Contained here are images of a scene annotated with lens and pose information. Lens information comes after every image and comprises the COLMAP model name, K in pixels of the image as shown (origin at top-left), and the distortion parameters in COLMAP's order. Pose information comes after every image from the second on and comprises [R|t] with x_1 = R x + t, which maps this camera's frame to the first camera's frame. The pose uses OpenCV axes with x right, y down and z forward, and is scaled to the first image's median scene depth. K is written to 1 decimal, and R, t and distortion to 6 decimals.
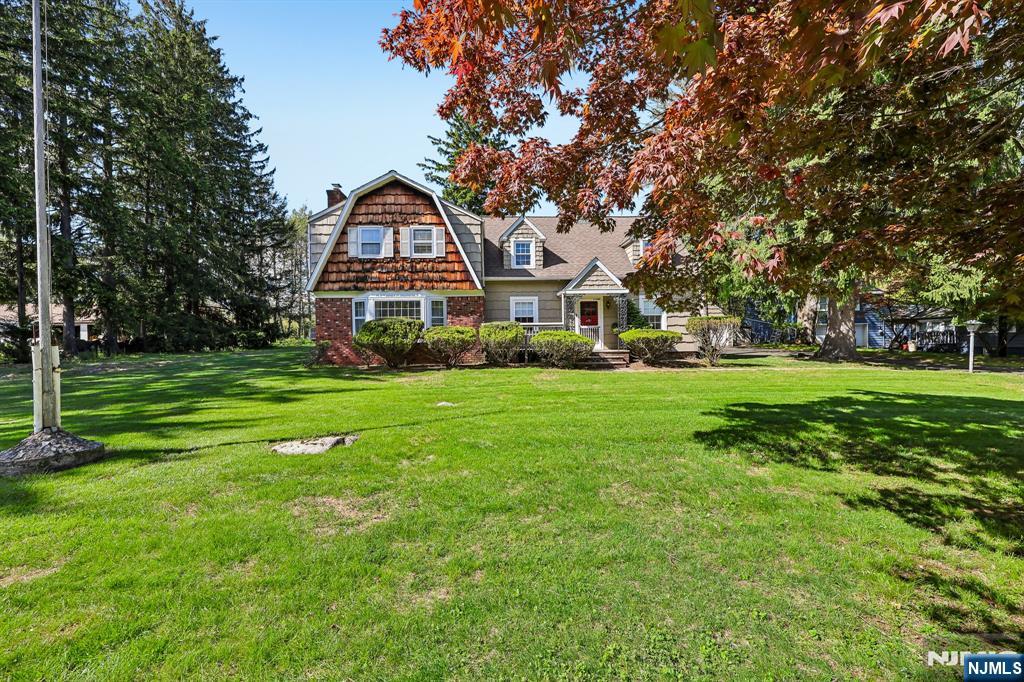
lens RADIAL K [[417.7, 0, 511.4], [0, 417.7, 339.8], [0, 0, 1]] dist [0.001042, 0.000021]
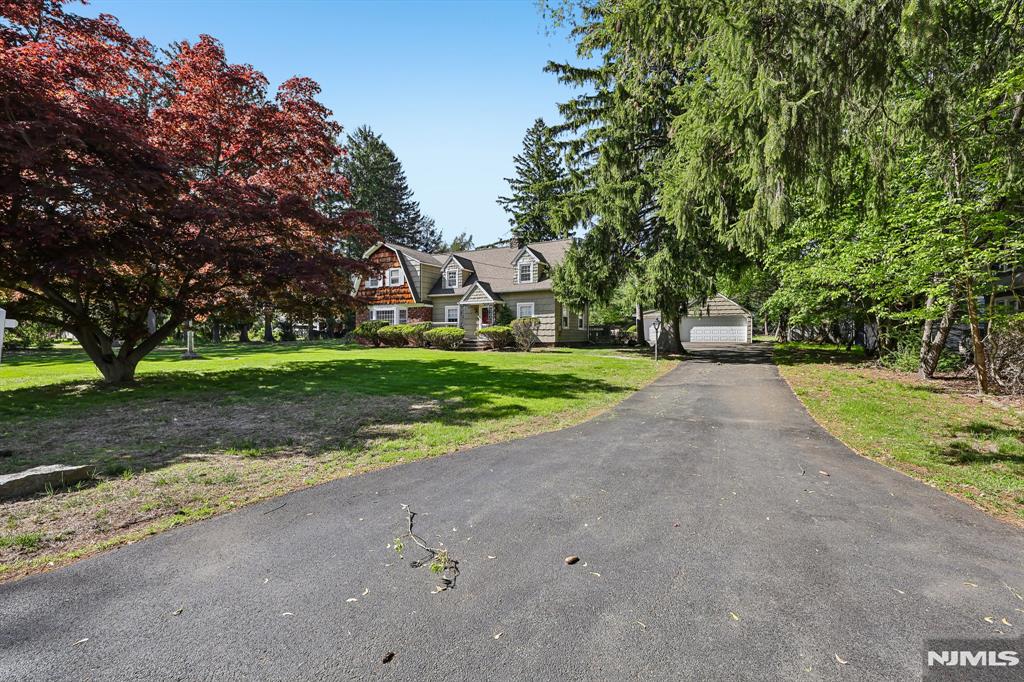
lens RADIAL K [[417.7, 0, 513.3], [0, 417.7, 338.8], [0, 0, 1]] dist [0.001042, 0.000021]
pose [[0.855571, 0.019972, -0.517301, 1.126848], [-0.011830, 0.999749, 0.019031, -0.010265], [0.517551, -0.010163, 0.855592, -0.267539]]
